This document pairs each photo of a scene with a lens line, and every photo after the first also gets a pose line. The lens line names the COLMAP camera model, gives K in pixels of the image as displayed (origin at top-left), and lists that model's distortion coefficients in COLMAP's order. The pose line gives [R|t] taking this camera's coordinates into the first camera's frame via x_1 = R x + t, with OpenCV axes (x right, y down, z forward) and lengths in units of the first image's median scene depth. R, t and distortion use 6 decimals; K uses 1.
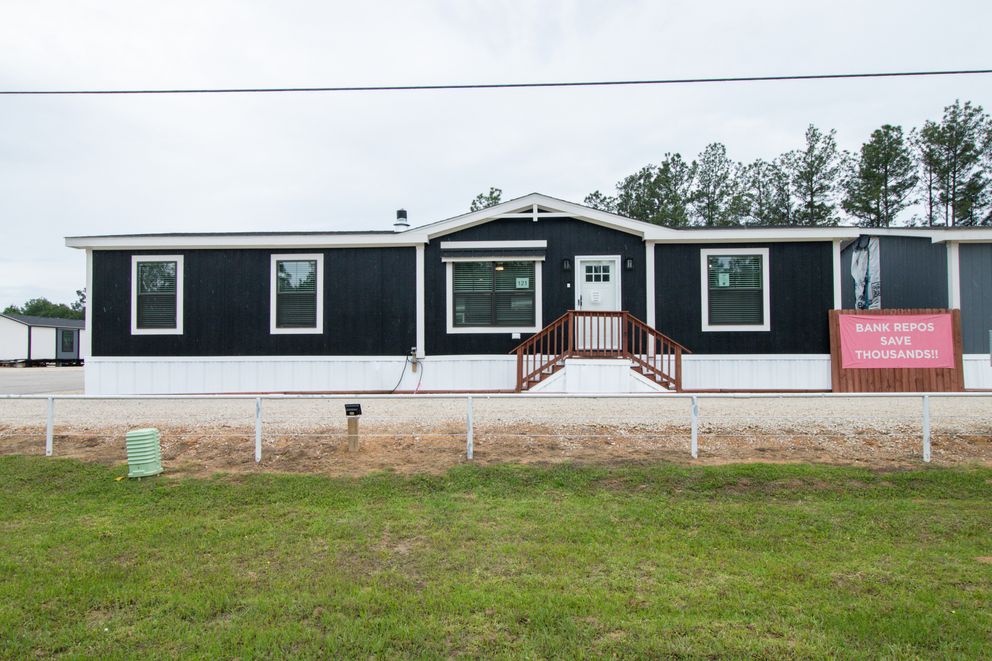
lens RADIAL K [[668.2, 0, 490.0], [0, 668.2, 316.1], [0, 0, 1]] dist [0.000597, -0.000848]
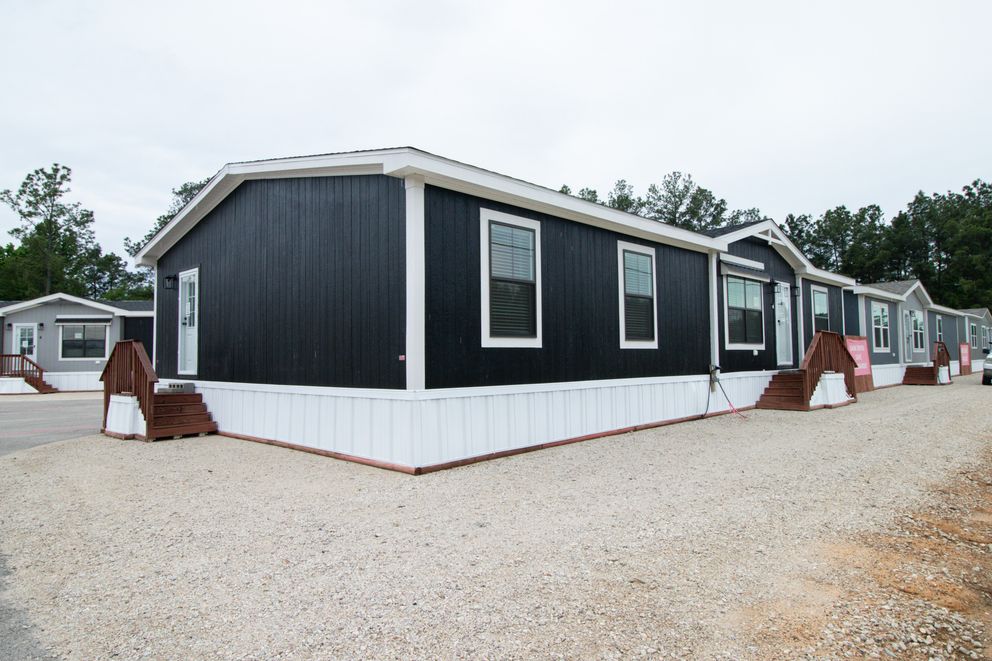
lens RADIAL K [[637.2, 0, 493.1], [0, 637.2, 316.0], [0, 0, 1]] dist [-0.000211, 0.000635]
pose [[0.651806, 0.048556, 0.756830, -0.935268], [-0.020816, 0.998718, -0.046147, 0.025732], [-0.758100, 0.014325, 0.651981, 0.645202]]
